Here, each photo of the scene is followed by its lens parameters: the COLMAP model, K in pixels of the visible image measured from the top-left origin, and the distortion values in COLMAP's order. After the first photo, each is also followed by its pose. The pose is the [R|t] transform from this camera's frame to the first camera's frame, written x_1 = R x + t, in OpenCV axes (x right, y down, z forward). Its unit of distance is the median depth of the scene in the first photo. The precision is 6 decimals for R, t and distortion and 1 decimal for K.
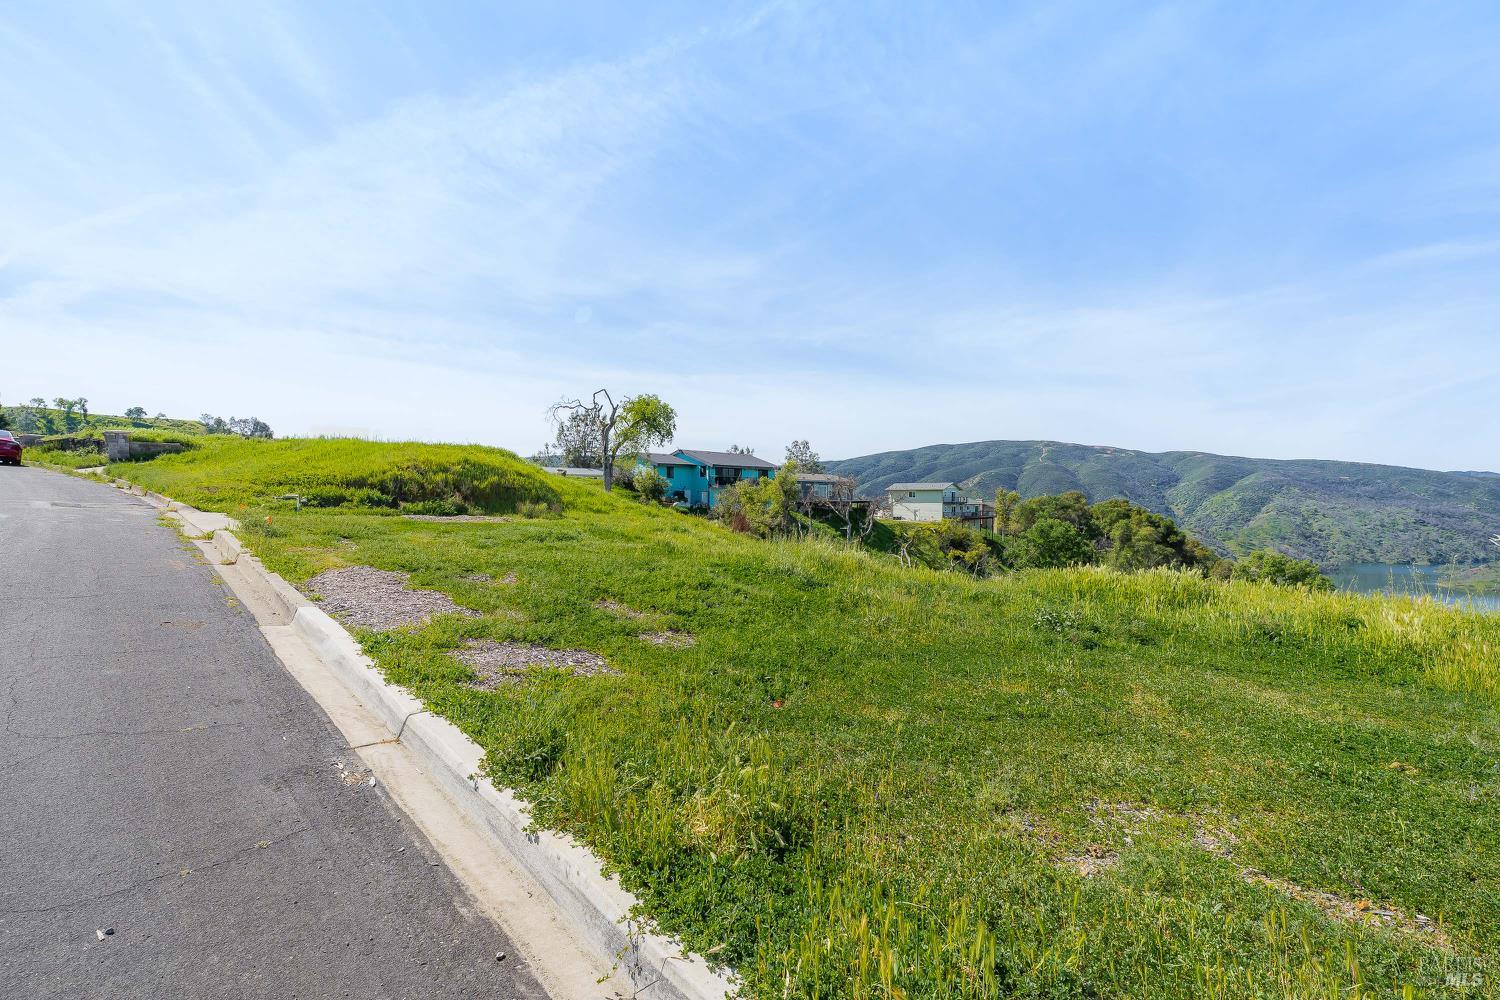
lens RADIAL K [[665.6, 0, 755.3], [0, 665.6, 500.2], [0, 0, 1]] dist [0.037280, -0.020469]
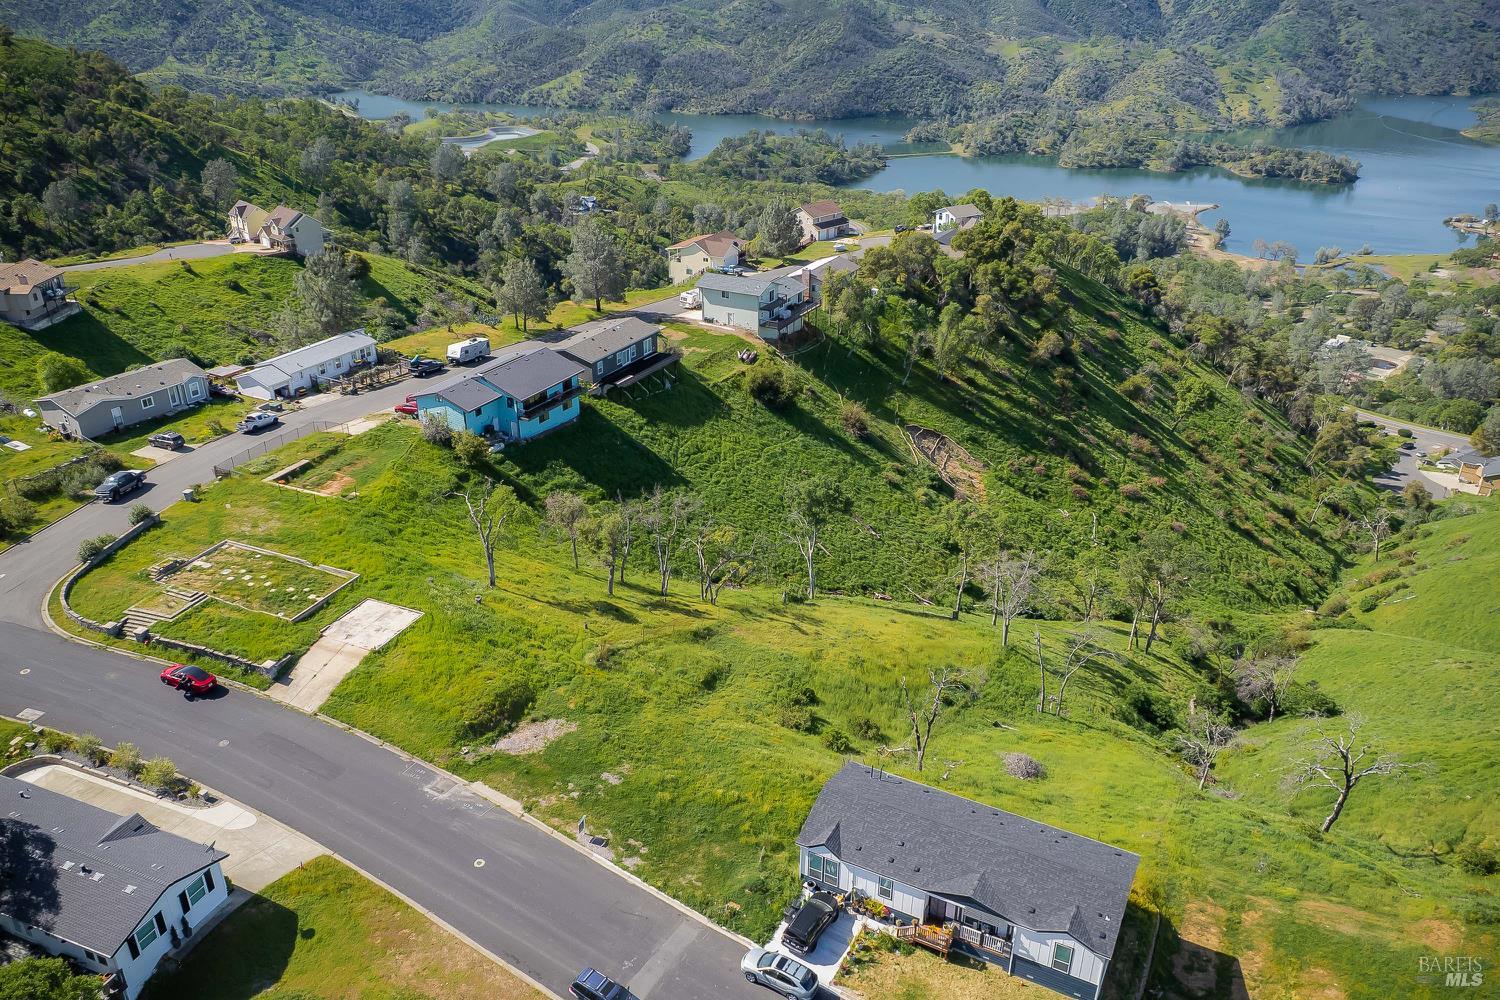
lens RADIAL K [[1135.3, 0, 752.7], [0, 1135.3, 499.6], [0, 0, 1]] dist [-0.066011, 0.081464]
pose [[0.974448, -0.097370, 0.202413, -0.019450], [-0.000140, 0.900890, 0.434047, -0.155728], [-0.224615, -0.422984, 0.877857, -0.153280]]
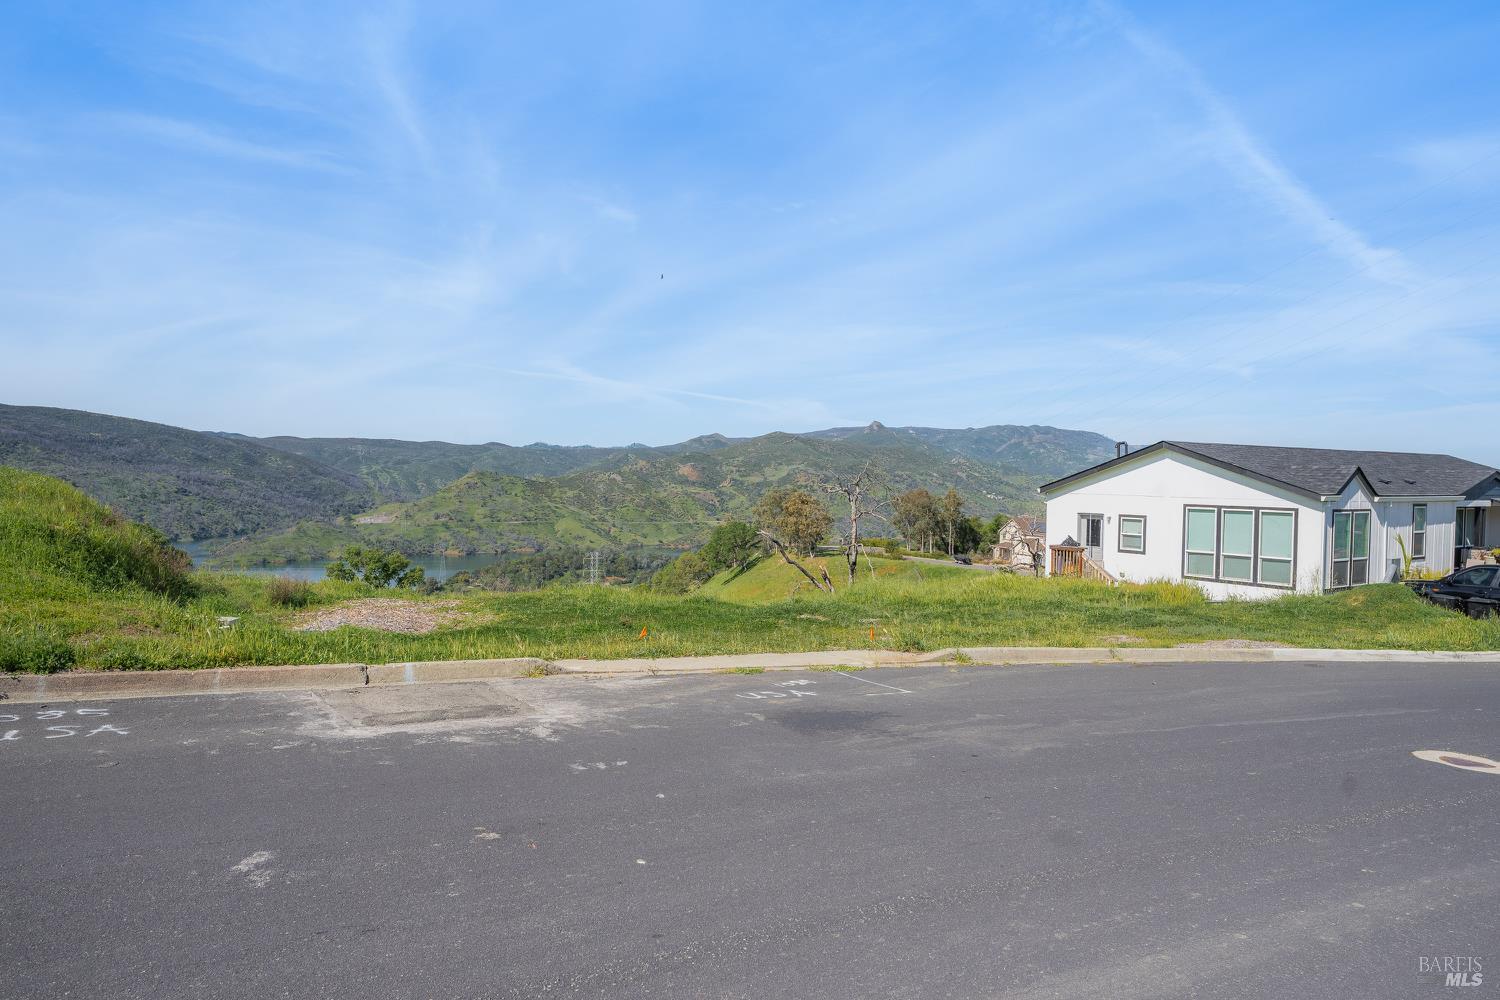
lens RADIAL K [[967.4, 0, 750.0], [0, 967.4, 500.0], [0, 0, 1]] dist [0.026844, -0.002635]
pose [[0.256042, -0.027943, 0.966262, -0.059976], [-0.008960, 0.999471, 0.031278, -0.004985], [-0.966624, -0.016666, 0.255656, 0.029933]]
